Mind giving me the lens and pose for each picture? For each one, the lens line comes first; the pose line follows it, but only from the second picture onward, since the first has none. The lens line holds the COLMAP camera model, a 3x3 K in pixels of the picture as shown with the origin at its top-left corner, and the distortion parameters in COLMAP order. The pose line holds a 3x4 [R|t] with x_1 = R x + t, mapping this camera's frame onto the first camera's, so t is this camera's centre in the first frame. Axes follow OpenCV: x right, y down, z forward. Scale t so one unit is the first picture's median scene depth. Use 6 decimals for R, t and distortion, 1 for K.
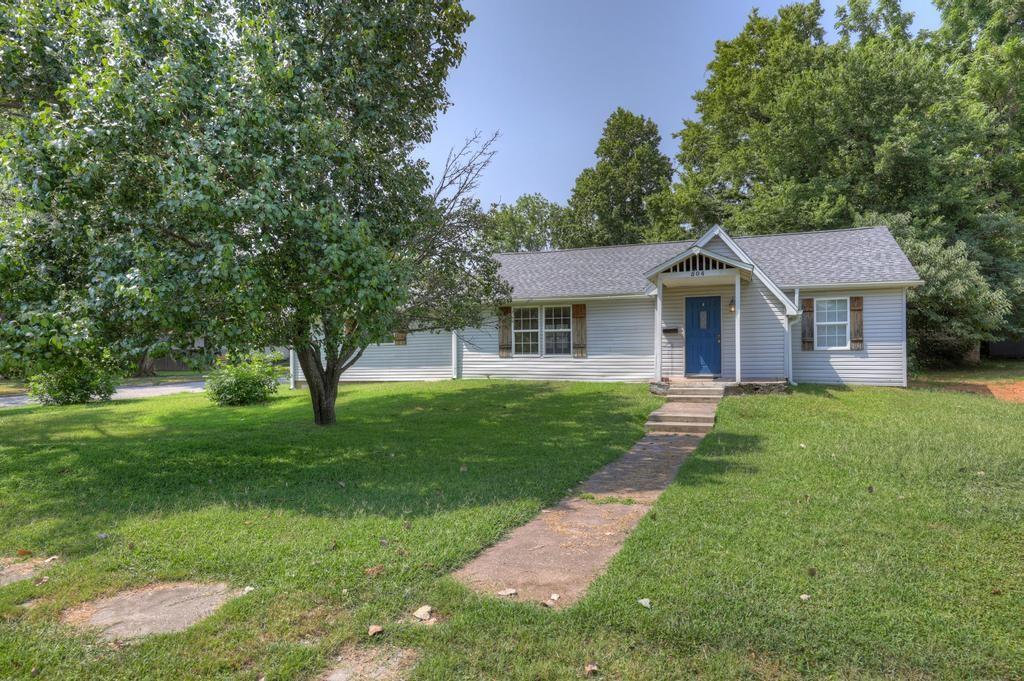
lens RADIAL K [[583.3, 0, 512.3], [0, 583.3, 359.5], [0, 0, 1]] dist [-0.004241, -0.002986]
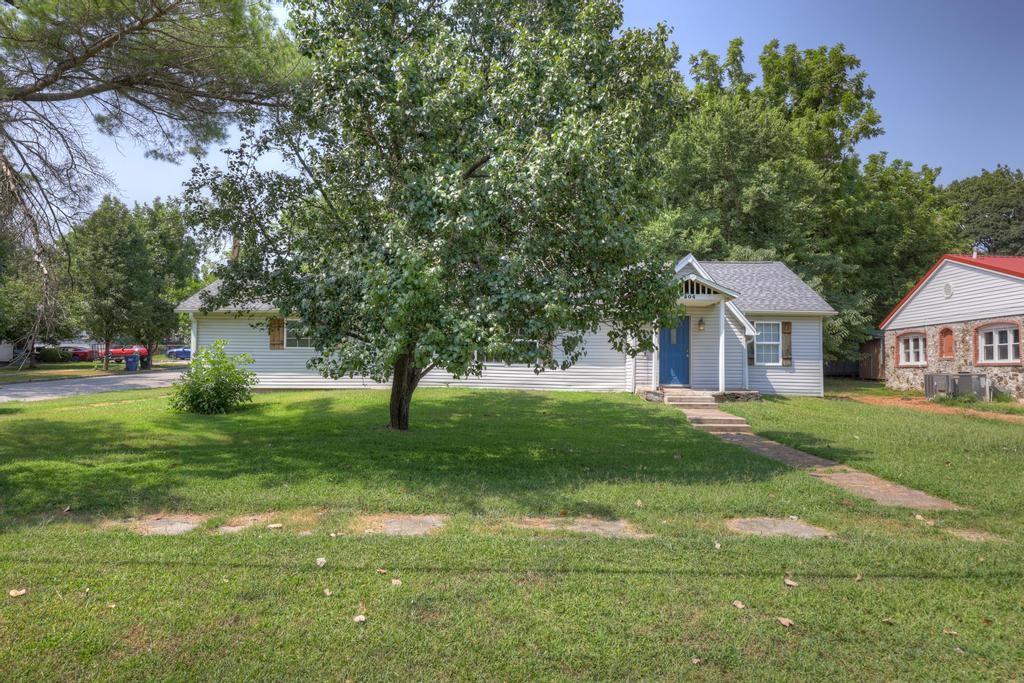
lens RADIAL K [[648.2, 0, 512.0], [0, 648.2, 341.5], [0, 0, 1]] dist [-0.003028, -0.001681]
pose [[0.944844, 0.034773, 0.325669, -0.379308], [-0.019914, 0.998608, -0.048850, 0.009411], [-0.326914, 0.039670, 0.944221, -0.078187]]
